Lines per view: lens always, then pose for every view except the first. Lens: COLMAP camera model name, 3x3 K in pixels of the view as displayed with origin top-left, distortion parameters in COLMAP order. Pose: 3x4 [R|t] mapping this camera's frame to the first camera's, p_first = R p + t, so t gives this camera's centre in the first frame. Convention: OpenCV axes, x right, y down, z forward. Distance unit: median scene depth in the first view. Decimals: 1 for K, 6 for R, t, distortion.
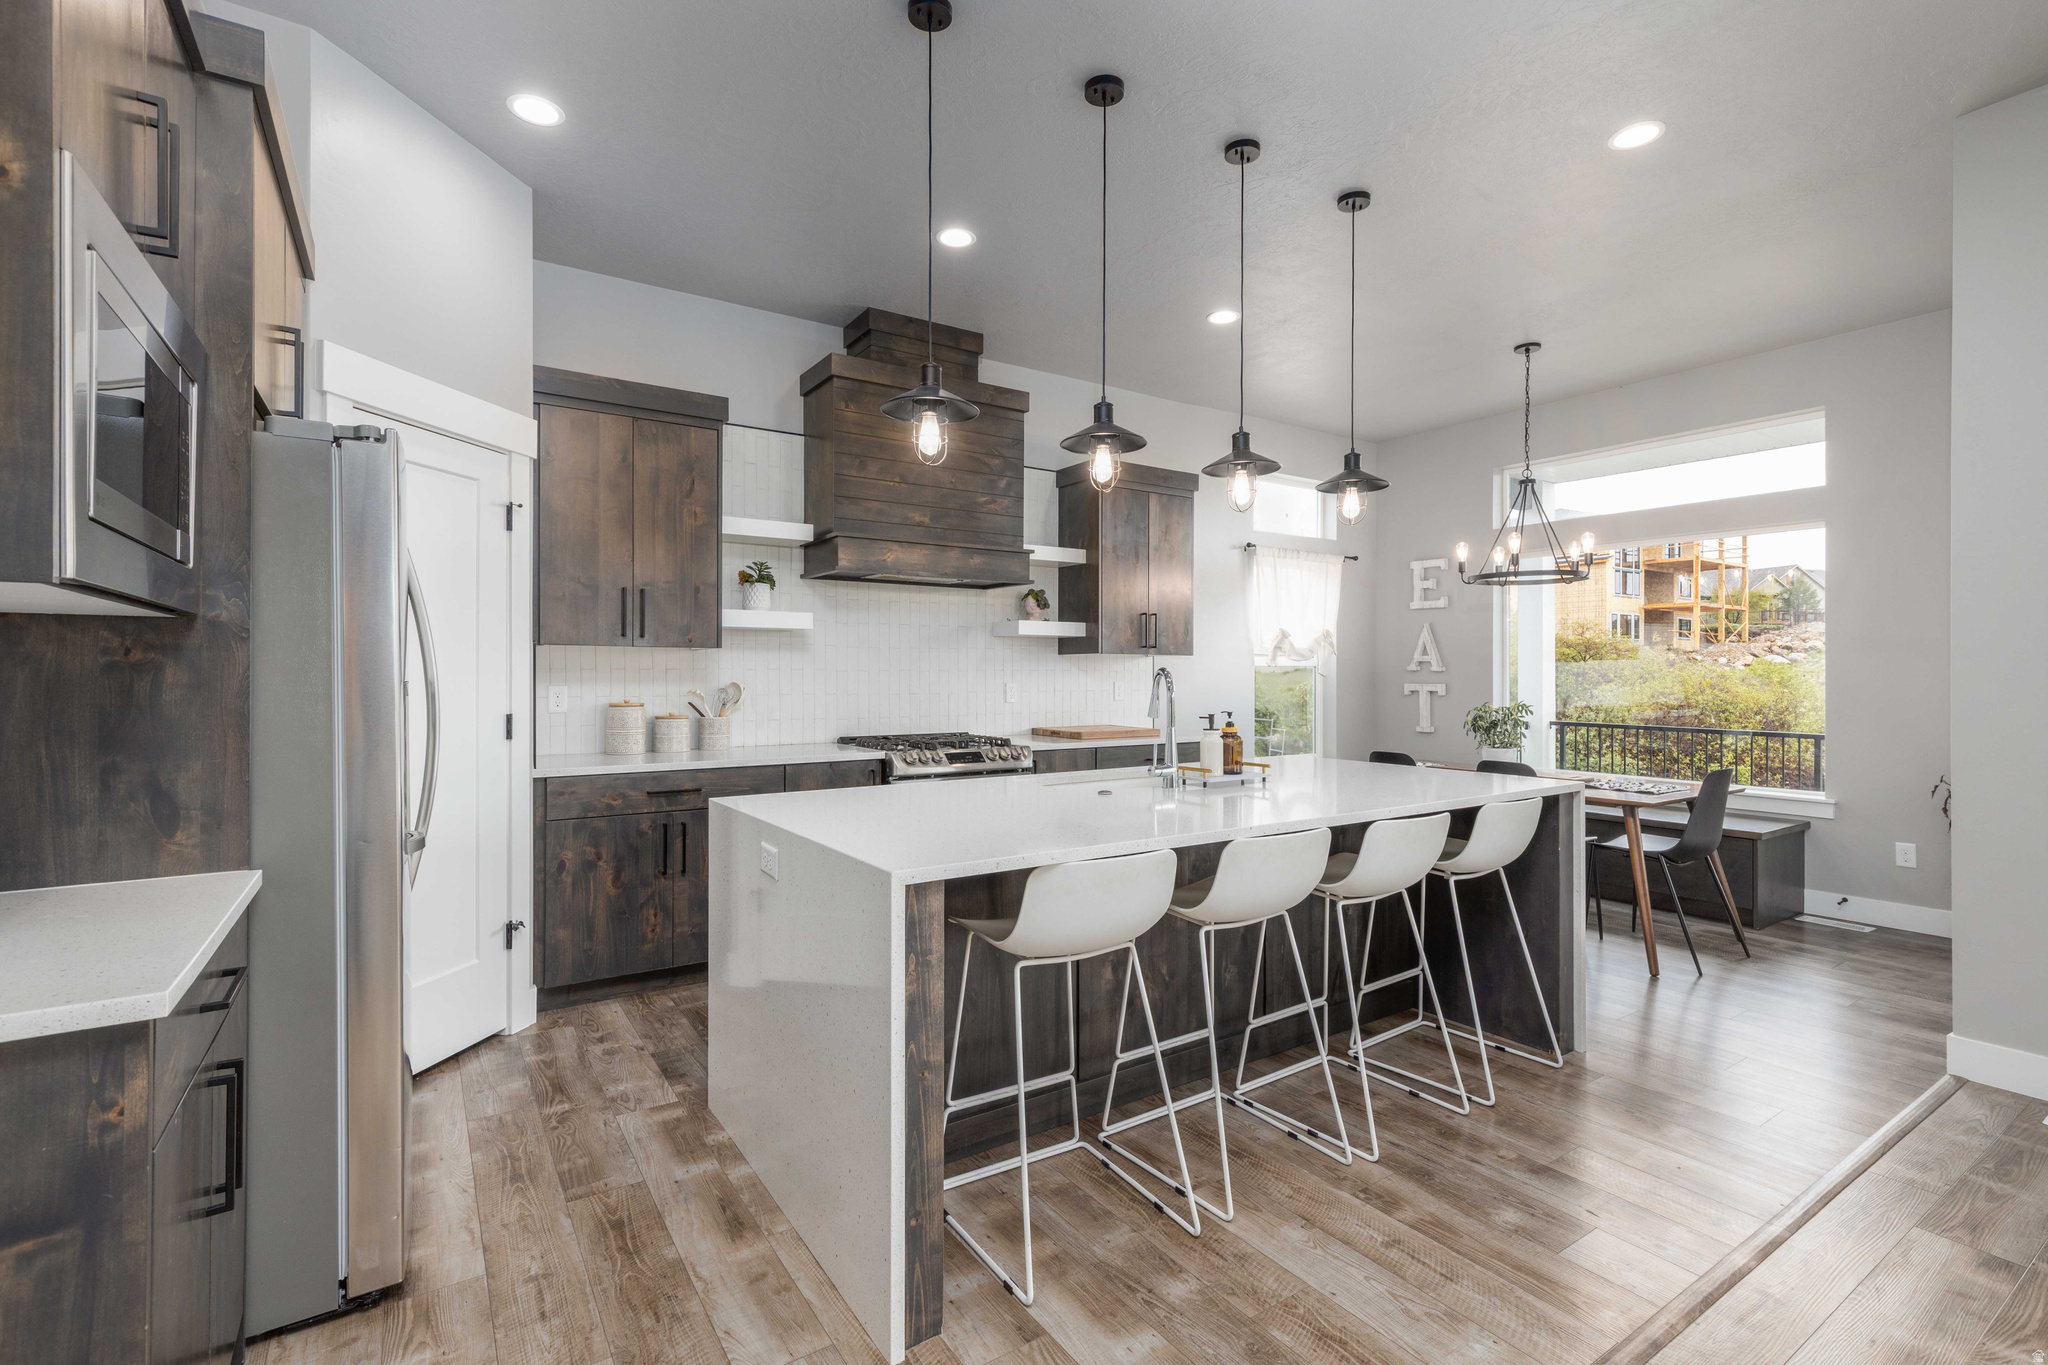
lens RADIAL K [[917.0, 0, 1028.2], [0, 917.0, 674.7], [0, 0, 1]] dist [0.003863, -0.000201]
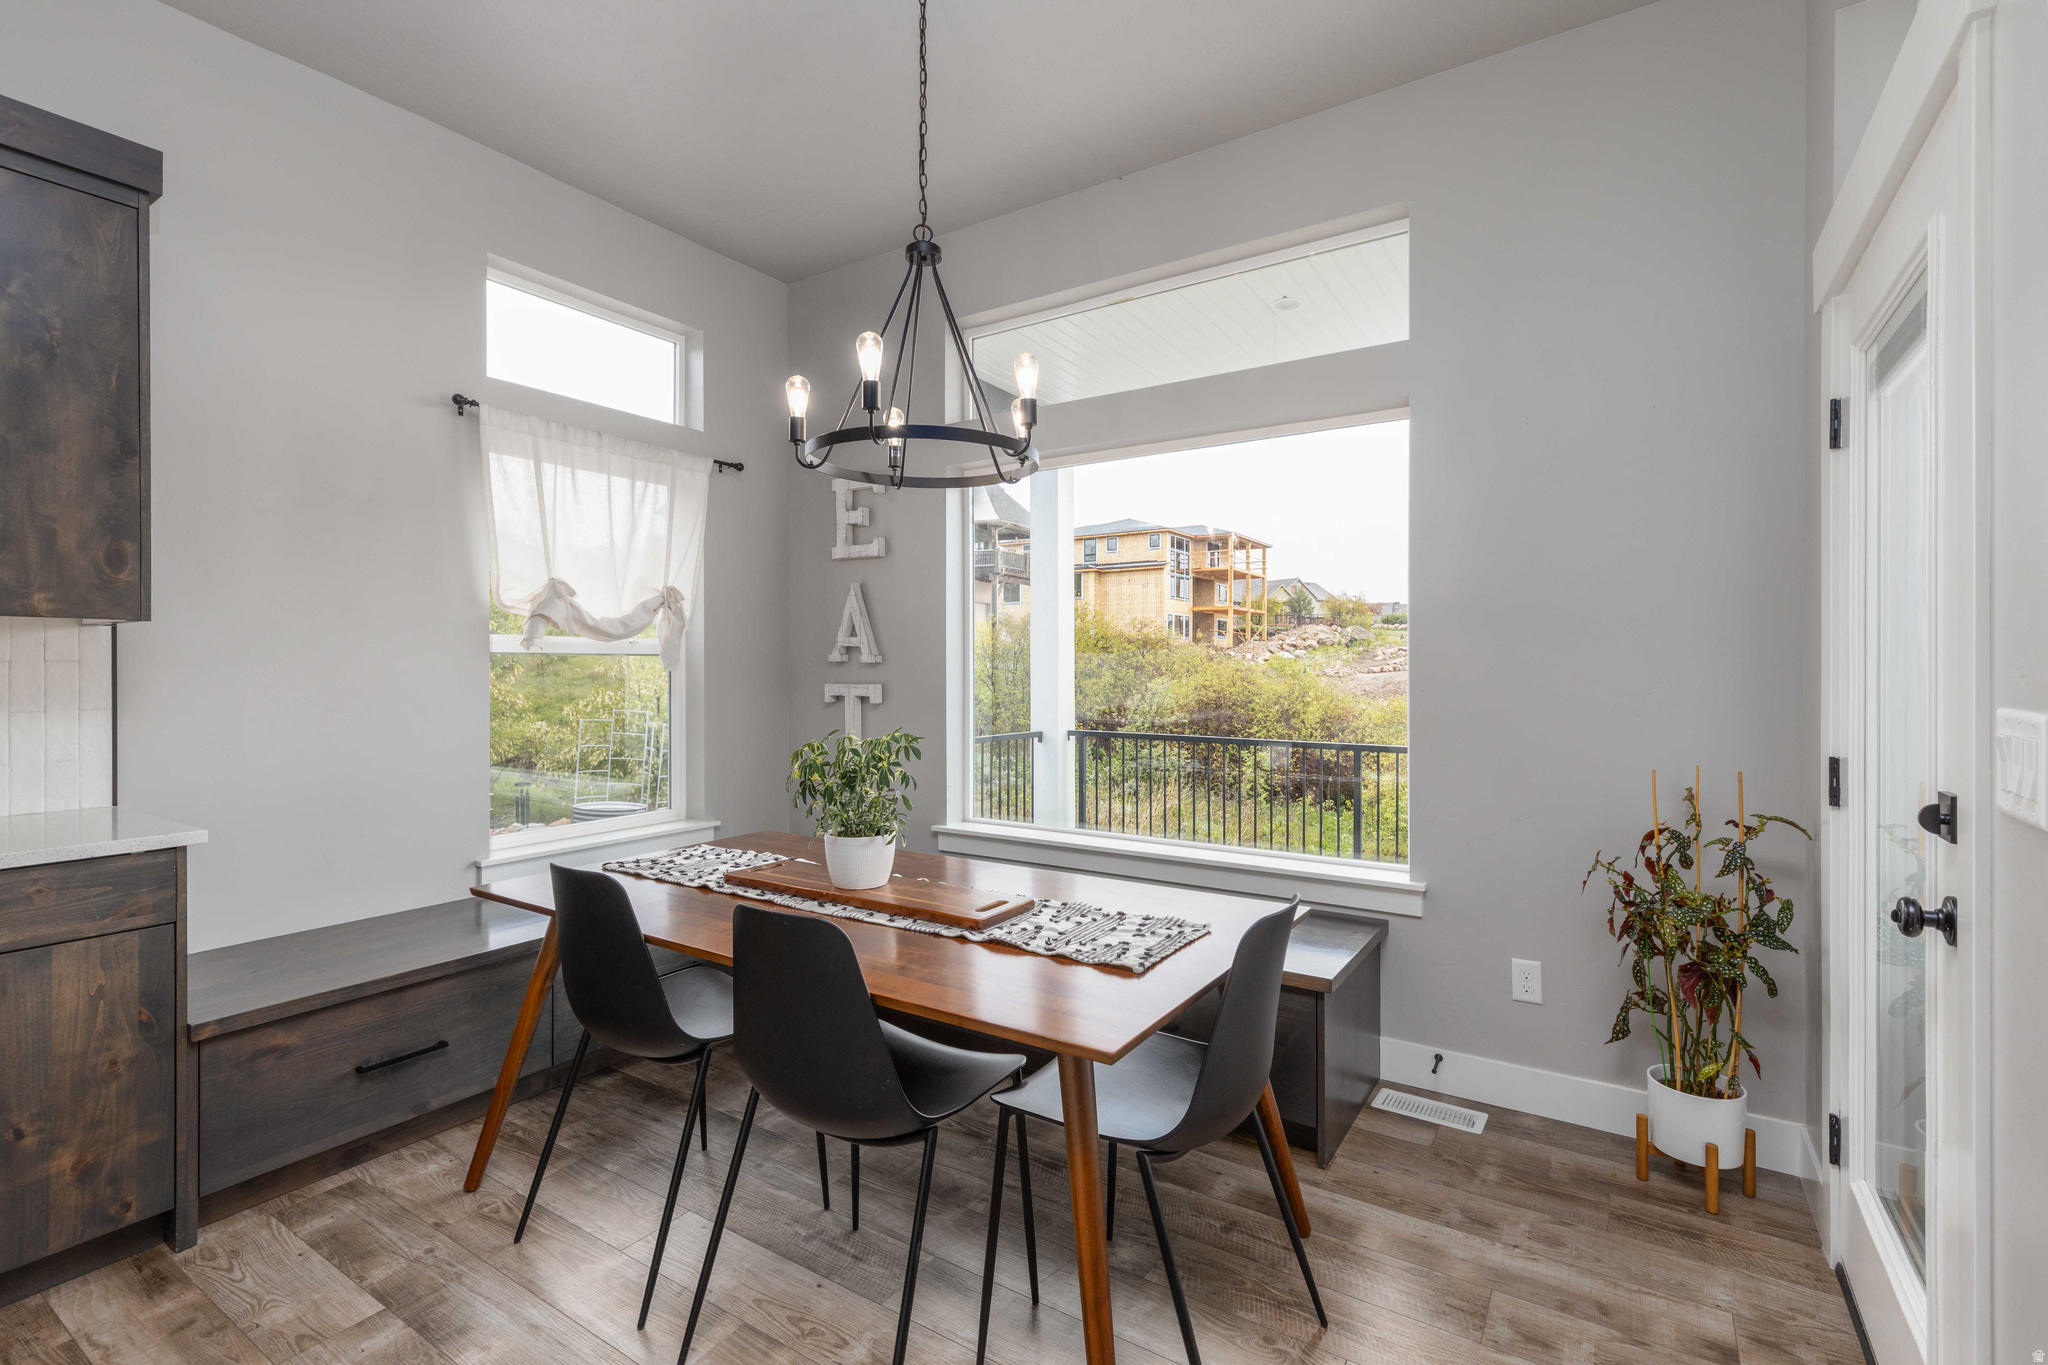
lens RADIAL K [[917.0, 0, 1028.2], [0, 917.0, 674.7], [0, 0, 1]] dist [0.003863, -0.000201]
pose [[0.916508, -0.004505, 0.399990, 0.442666], [0.002119, 0.999977, 0.006407, 0.000034], [-0.400010, -0.005024, 0.916497, 0.603745]]
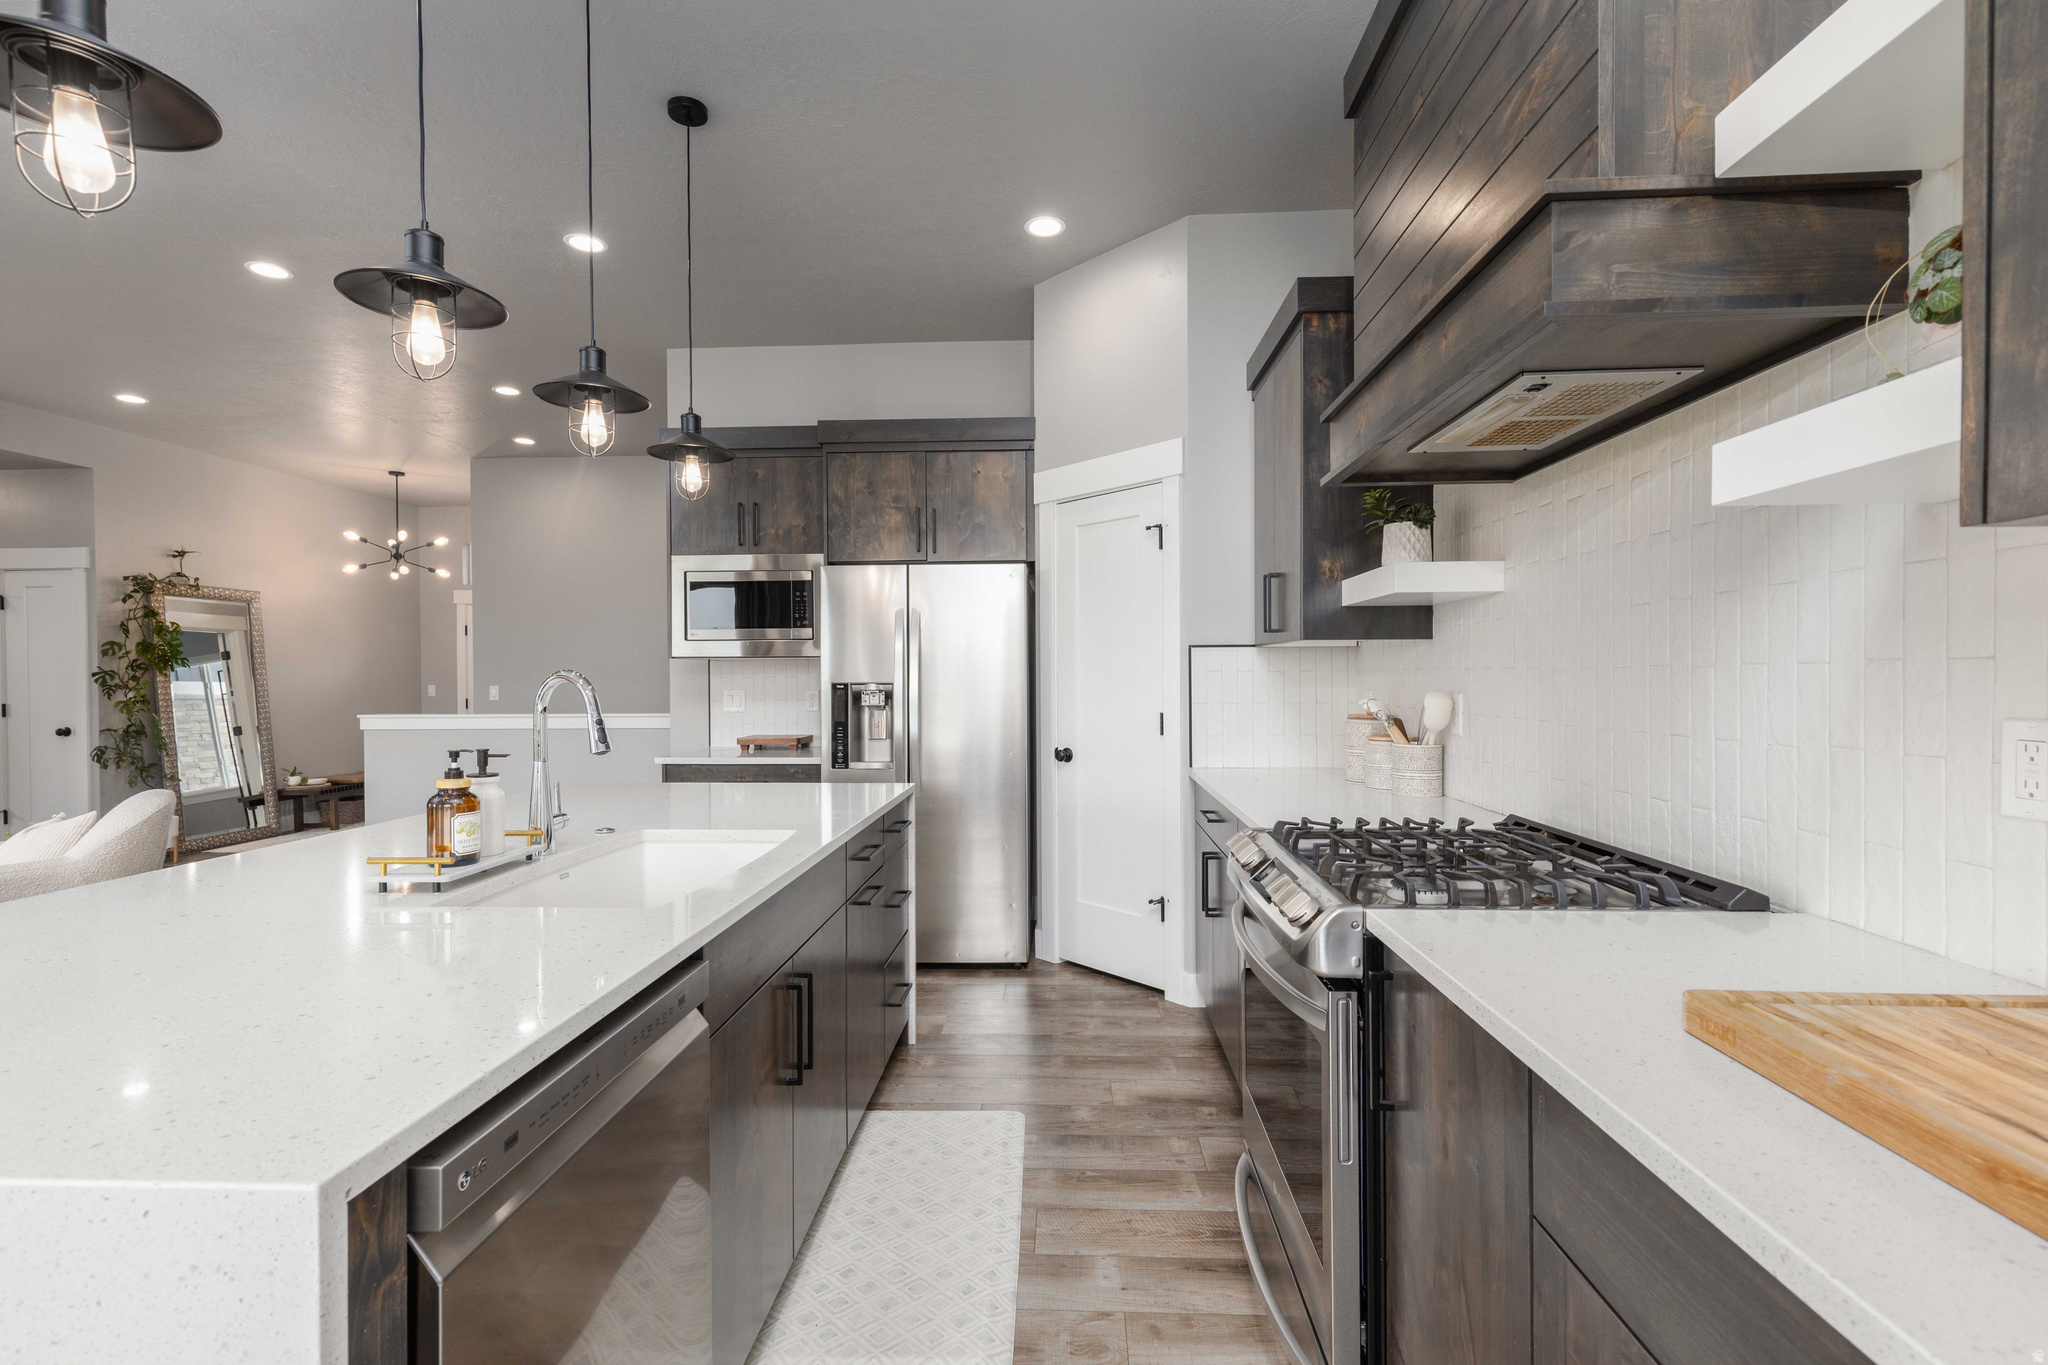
lens RADIAL K [[929.9, 0, 1033.2], [0, 929.9, 679.0], [0, 0, 1]] dist [0.003440, -0.000621]
pose [[-0.589569, 0.006082, -0.807695, 0.318598], [0.006726, 0.999974, 0.002620, -0.001565], [0.807690, -0.003888, -0.589594, 1.101014]]
